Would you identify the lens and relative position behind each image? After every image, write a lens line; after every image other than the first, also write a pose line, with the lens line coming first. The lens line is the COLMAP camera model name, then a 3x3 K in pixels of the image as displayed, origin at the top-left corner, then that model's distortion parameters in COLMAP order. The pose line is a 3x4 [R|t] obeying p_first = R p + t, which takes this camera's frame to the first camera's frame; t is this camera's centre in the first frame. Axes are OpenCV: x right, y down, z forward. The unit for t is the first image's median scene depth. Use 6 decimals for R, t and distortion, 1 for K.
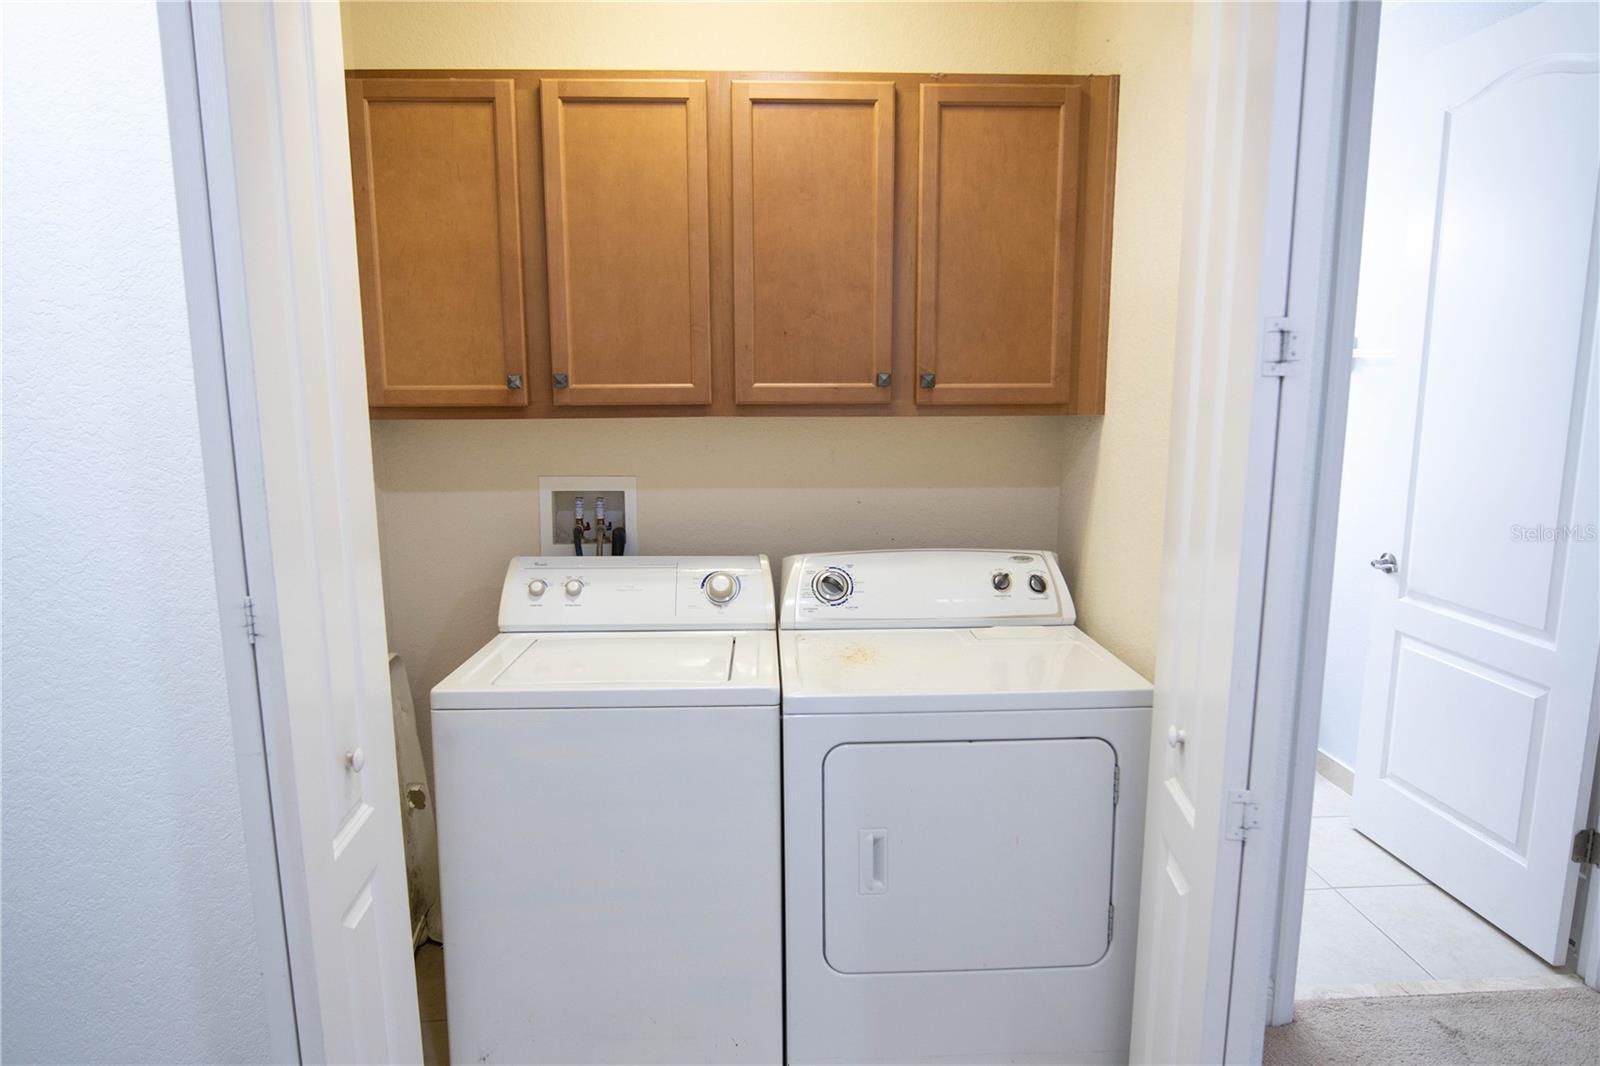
lens RADIAL K [[971.7, 0, 800.0], [0, 971.7, 533.0], [0, 0, 1]] dist [-0.009383, -0.005169]
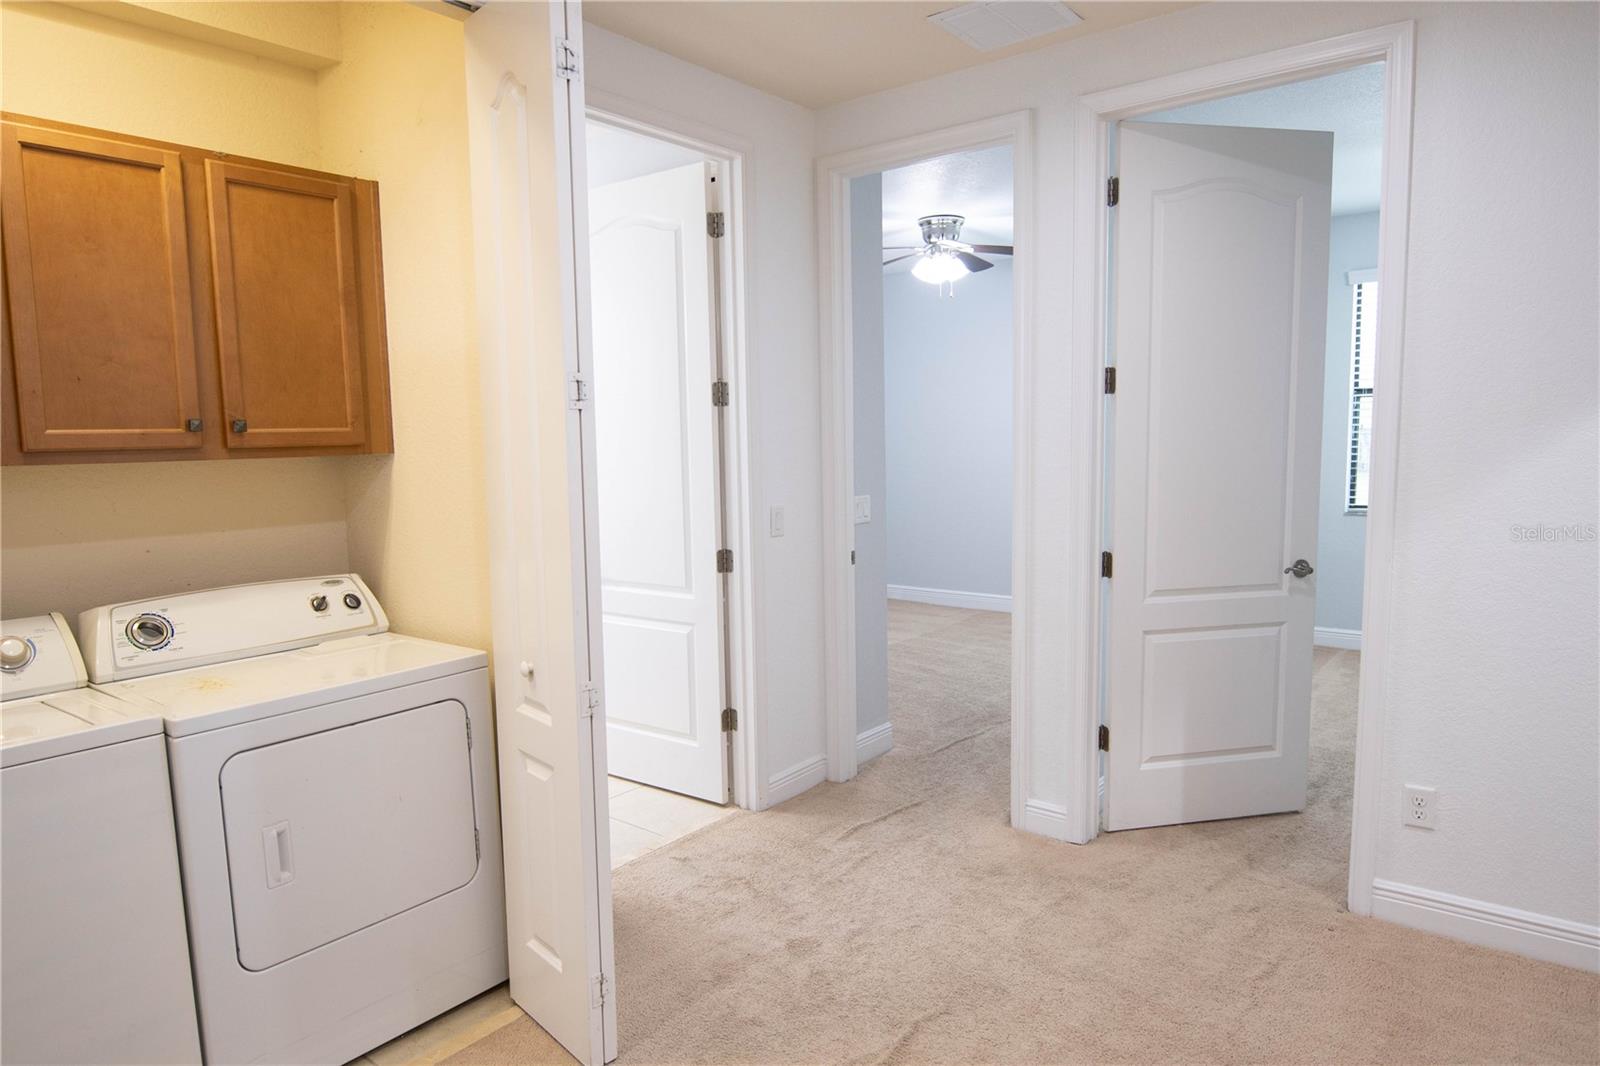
lens RADIAL K [[971.7, 0, 800.0], [0, 971.7, 533.0], [0, 0, 1]] dist [-0.009383, -0.005169]
pose [[0.656078, -0.088632, 0.749470, -0.282309], [0.141648, 0.989893, -0.006932, 0.059745], [-0.741281, 0.110709, 0.662002, -0.176462]]
